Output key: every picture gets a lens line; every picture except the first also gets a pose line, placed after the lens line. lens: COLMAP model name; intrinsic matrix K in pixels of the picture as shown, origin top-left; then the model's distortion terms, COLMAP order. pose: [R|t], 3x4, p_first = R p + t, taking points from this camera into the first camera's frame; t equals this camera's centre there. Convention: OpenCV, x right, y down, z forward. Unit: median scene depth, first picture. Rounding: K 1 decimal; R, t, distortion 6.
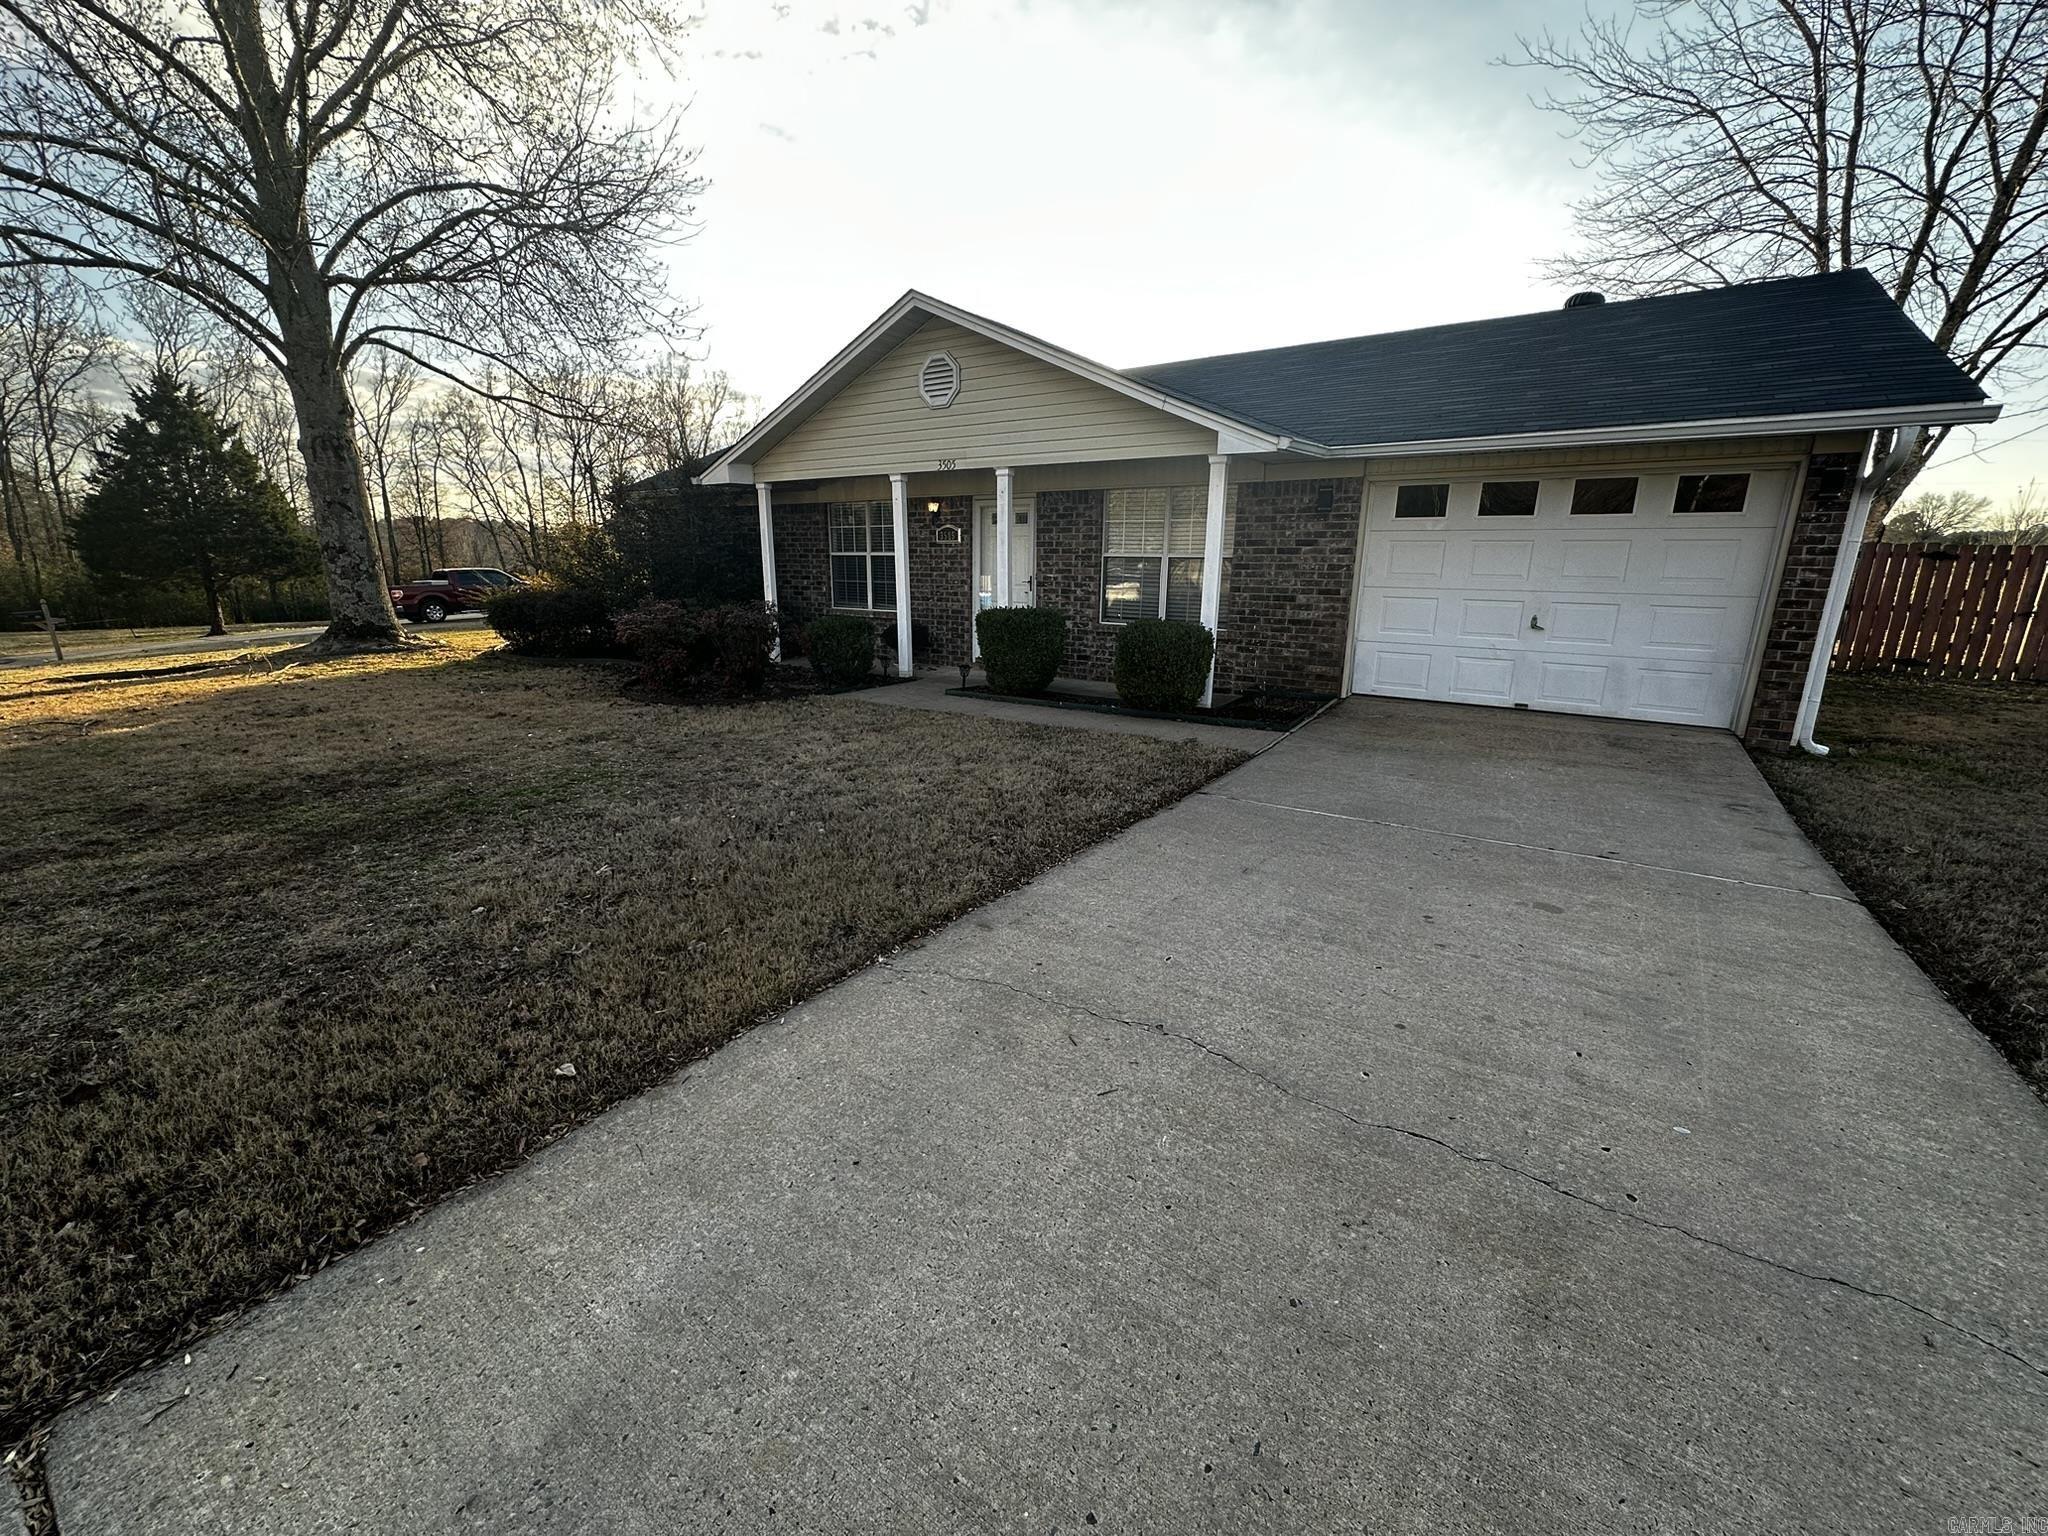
lens RADIAL K [[815.1, 0, 1022.4], [0, 815.1, 762.9], [0, 0, 1]] dist [-0.003621, 0.000847]
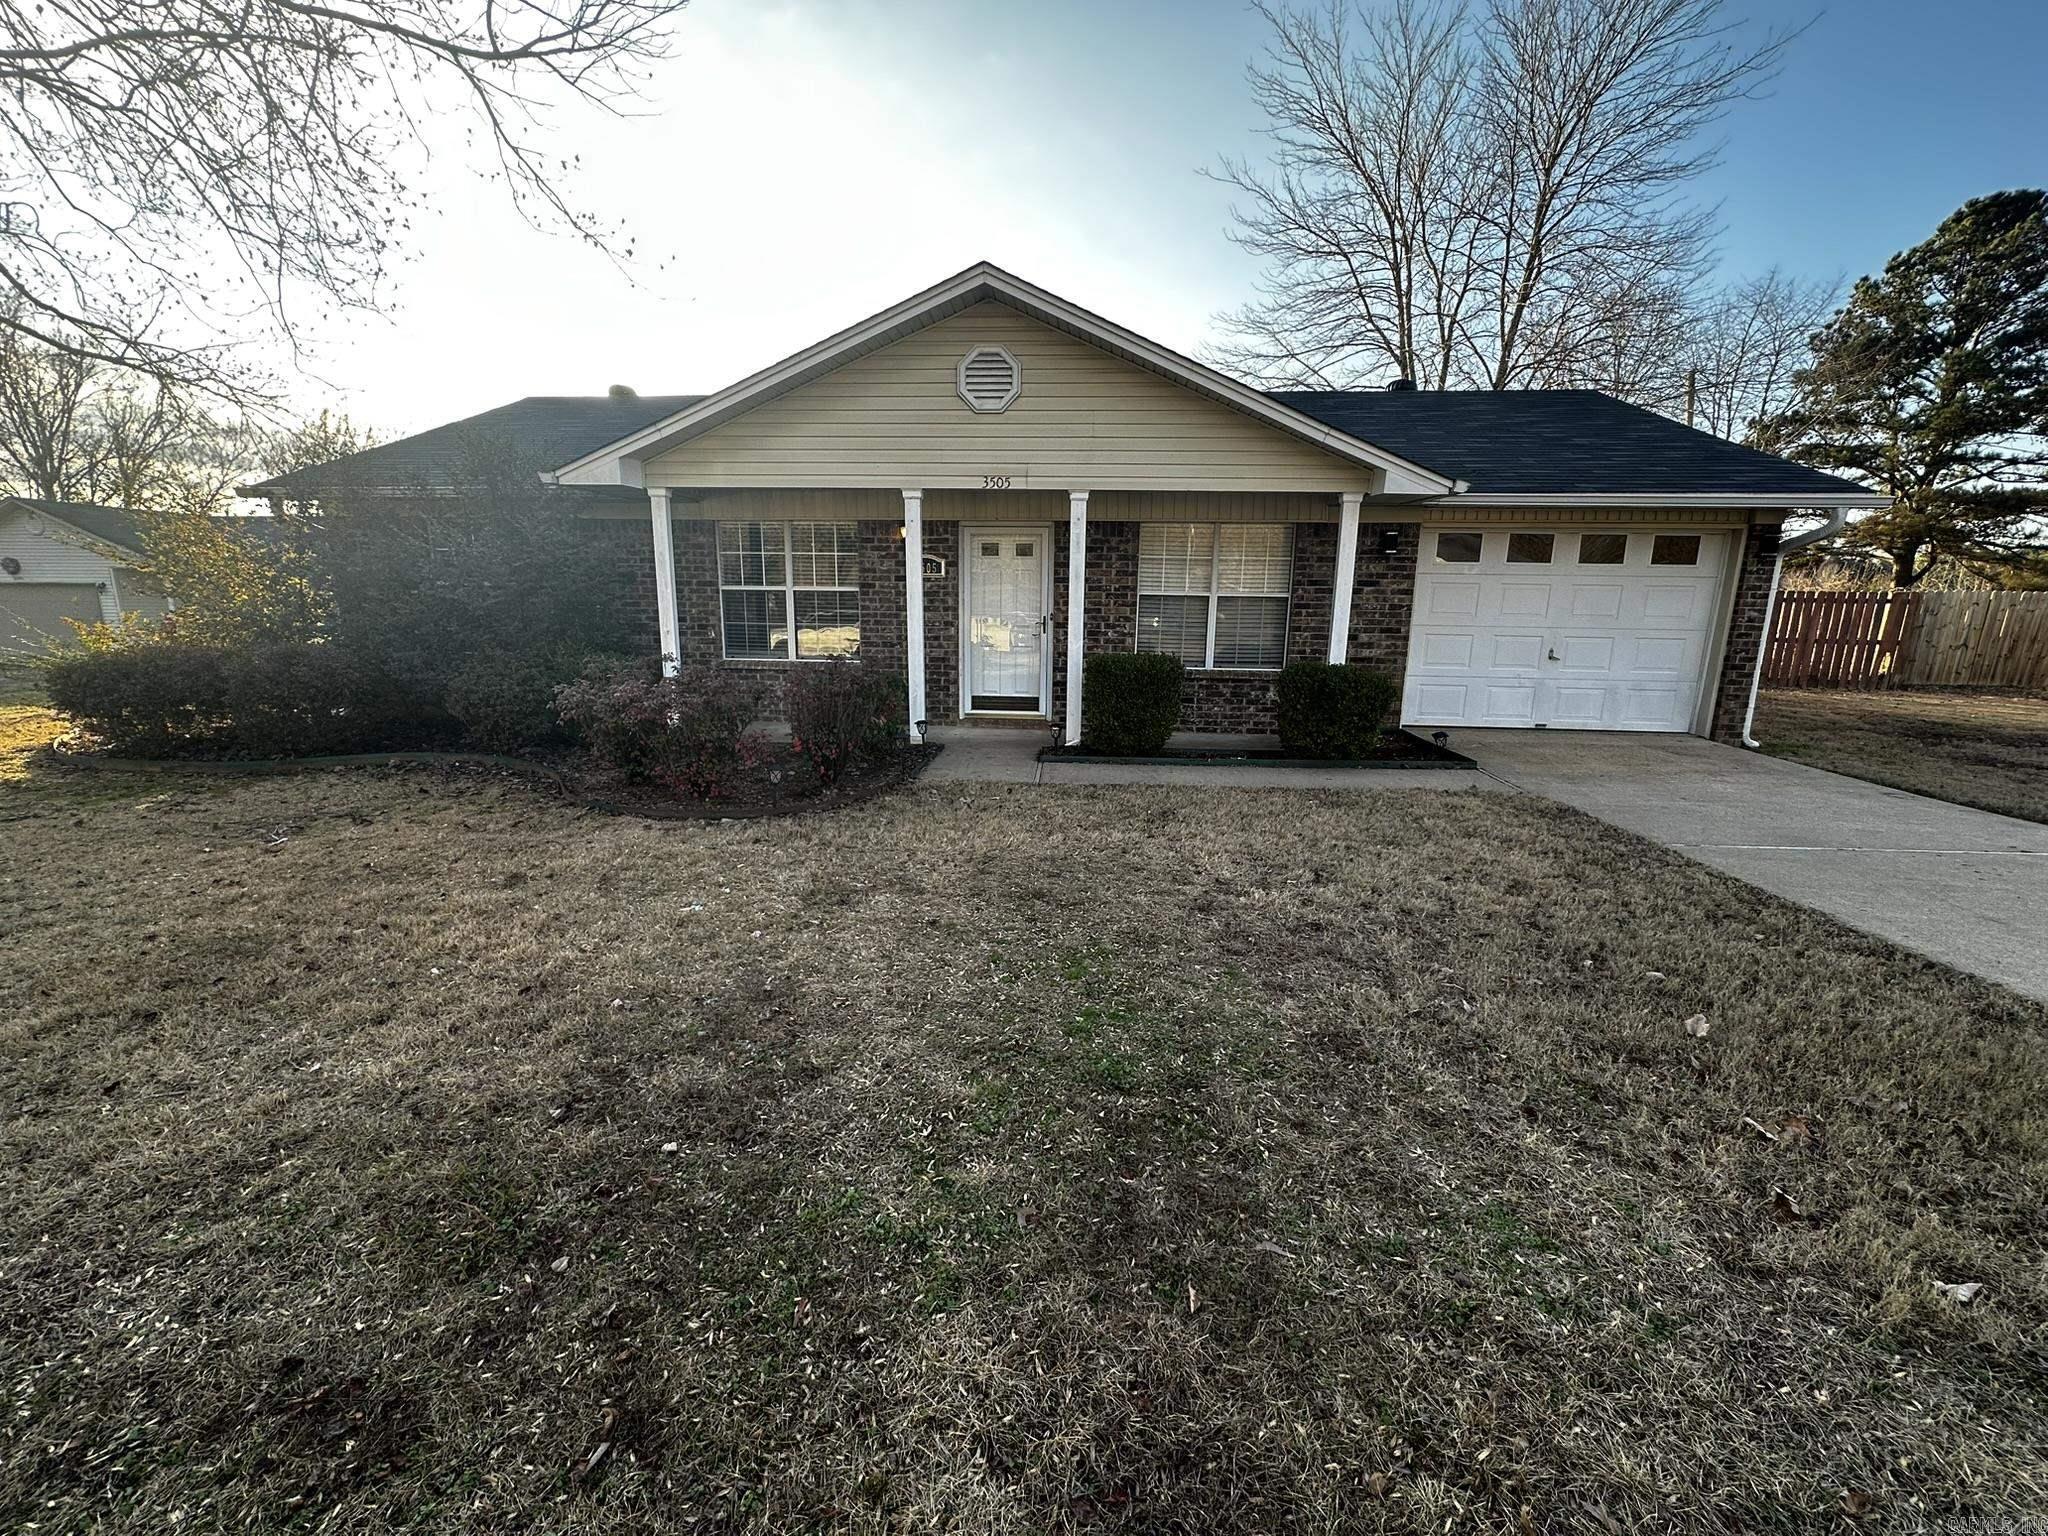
lens RADIAL K [[815.1, 0, 1032.9], [0, 815.1, 763.3], [0, 0, 1]] dist [-0.003621, 0.000847]
pose [[0.866716, -0.094404, 0.489787, -0.533977], [0.114626, 0.993344, -0.011378, -0.079406], [-0.485453, 0.066004, 0.871768, 0.316166]]
